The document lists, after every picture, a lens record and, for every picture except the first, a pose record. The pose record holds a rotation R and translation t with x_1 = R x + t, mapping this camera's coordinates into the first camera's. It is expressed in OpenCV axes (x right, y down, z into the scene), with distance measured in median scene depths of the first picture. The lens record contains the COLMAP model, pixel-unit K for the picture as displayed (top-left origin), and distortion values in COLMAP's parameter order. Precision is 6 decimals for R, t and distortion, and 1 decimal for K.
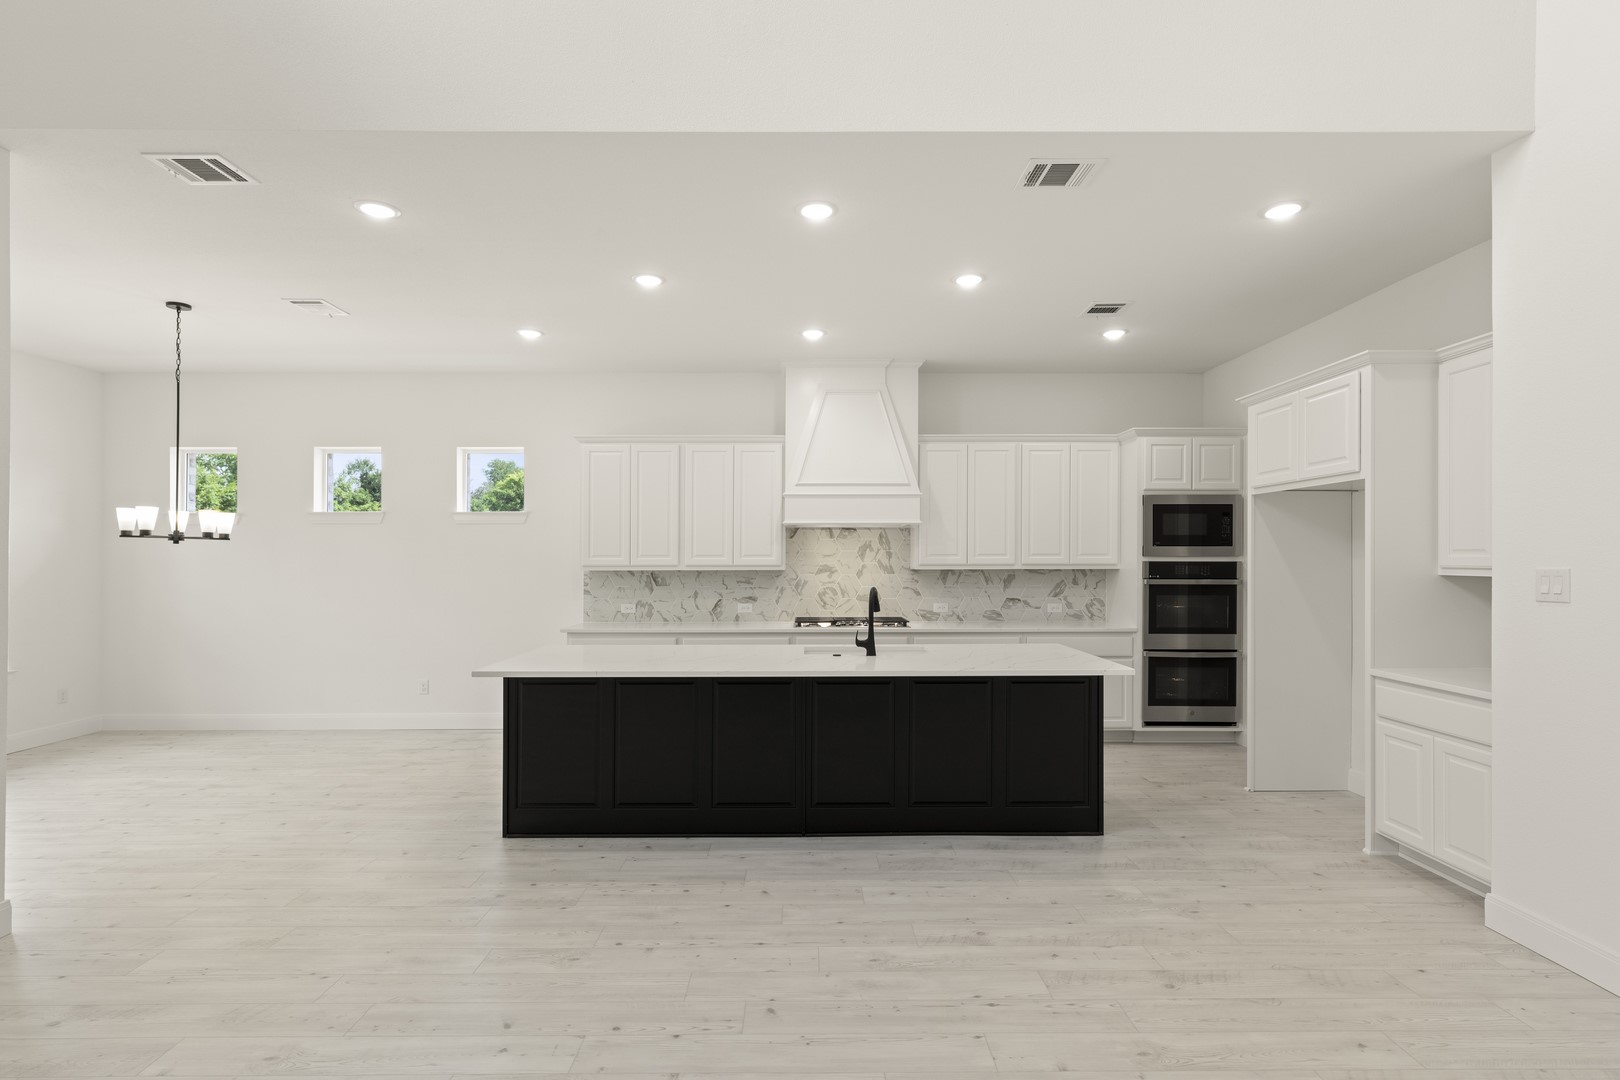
lens RADIAL K [[767.1, 0, 812.5], [0, 767.1, 575.4], [0, 0, 1]] dist [-0.000921, 0.000315]
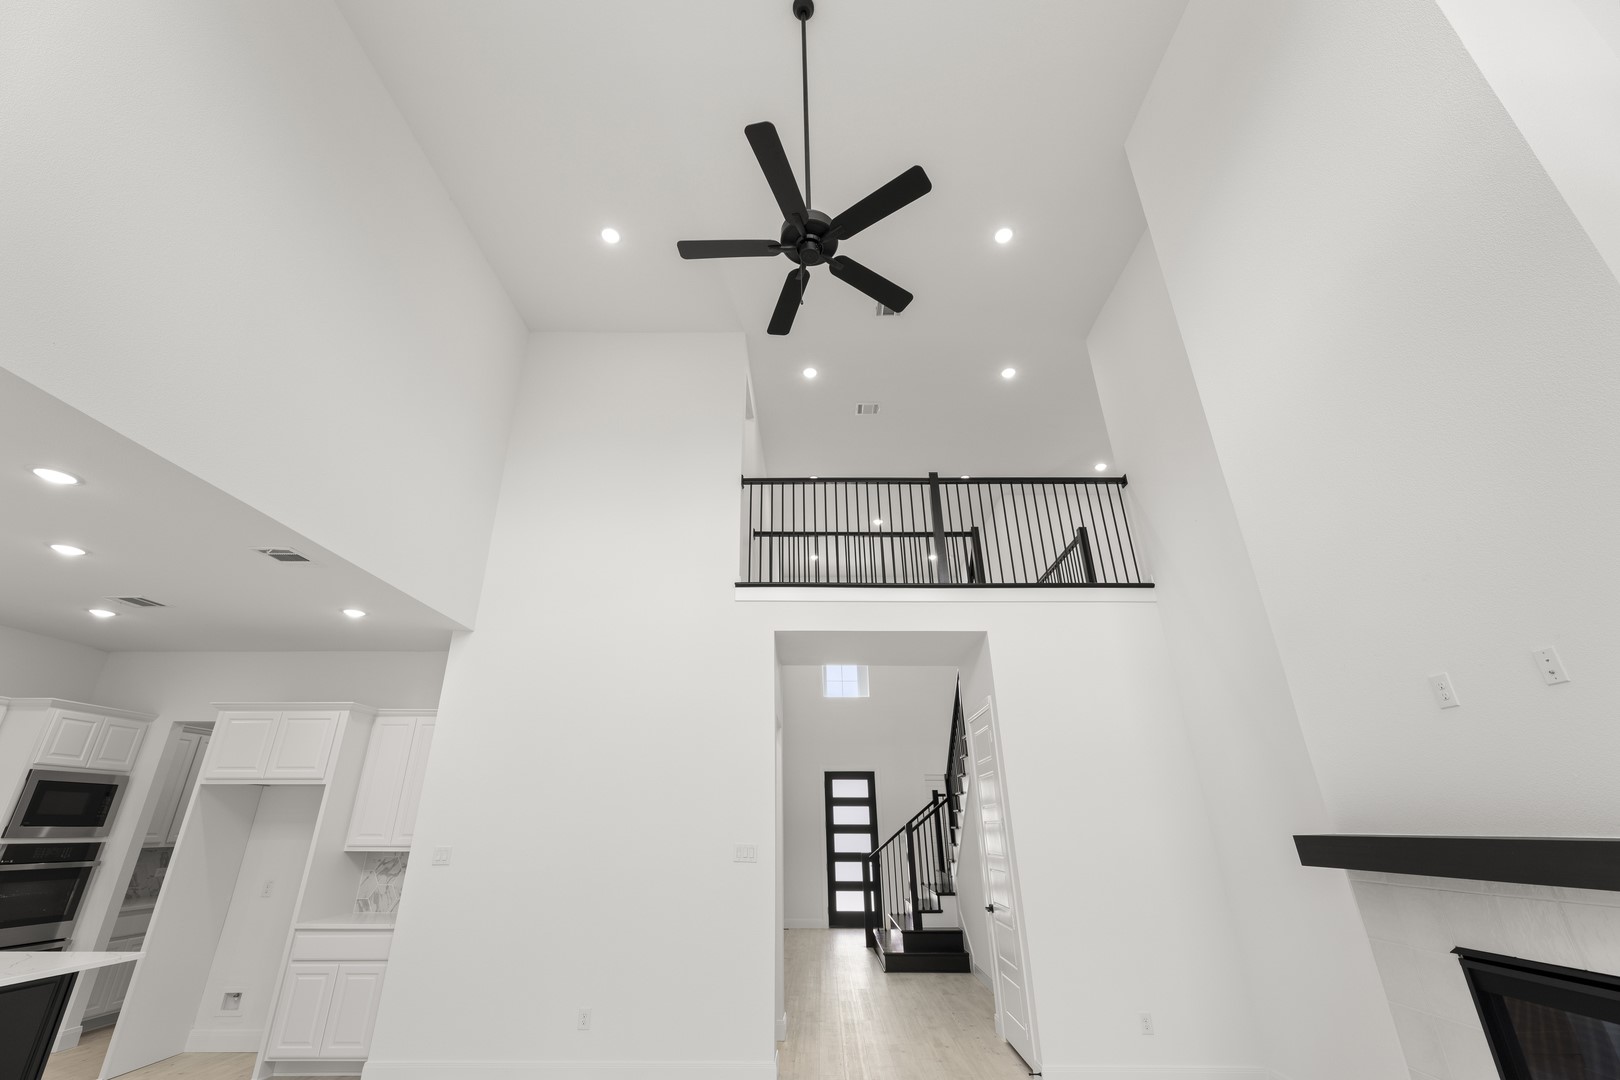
lens RADIAL K [[665.1, 0, 805.2], [0, 665.1, 554.8], [0, 0, 1]] dist [0.001768, 0.000080]
pose [[0.027931, 0.381864, 0.923796, -0.631753], [0.020345, 0.923748, -0.382460, -0.019299], [-0.999403, 0.029477, 0.018033, 0.000096]]
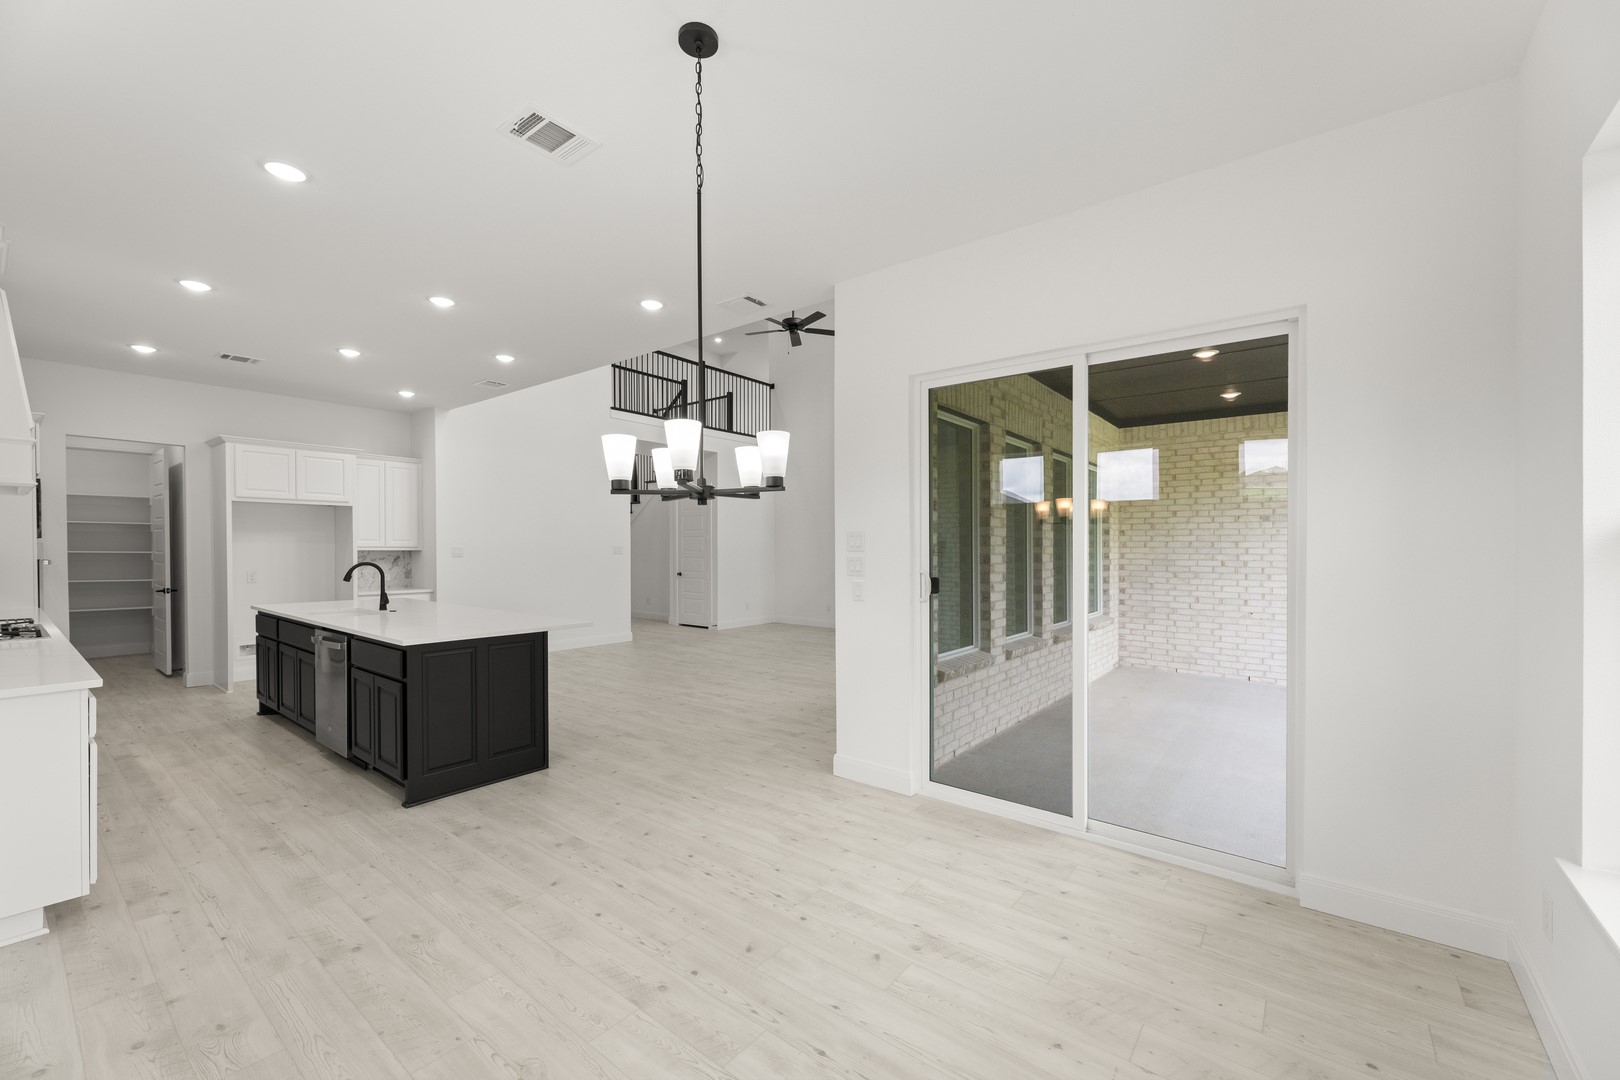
lens RADIAL K [[665.1, 0, 807.2], [0, 665.1, 549.0], [0, 0, 1]] dist [0.001768, 0.000080]
pose [[-0.767598, -0.000552, 0.640931, -1.401018], [0.013291, 0.999771, 0.016778, -0.017205], [-0.640794, 0.021398, -0.767415, 1.546780]]
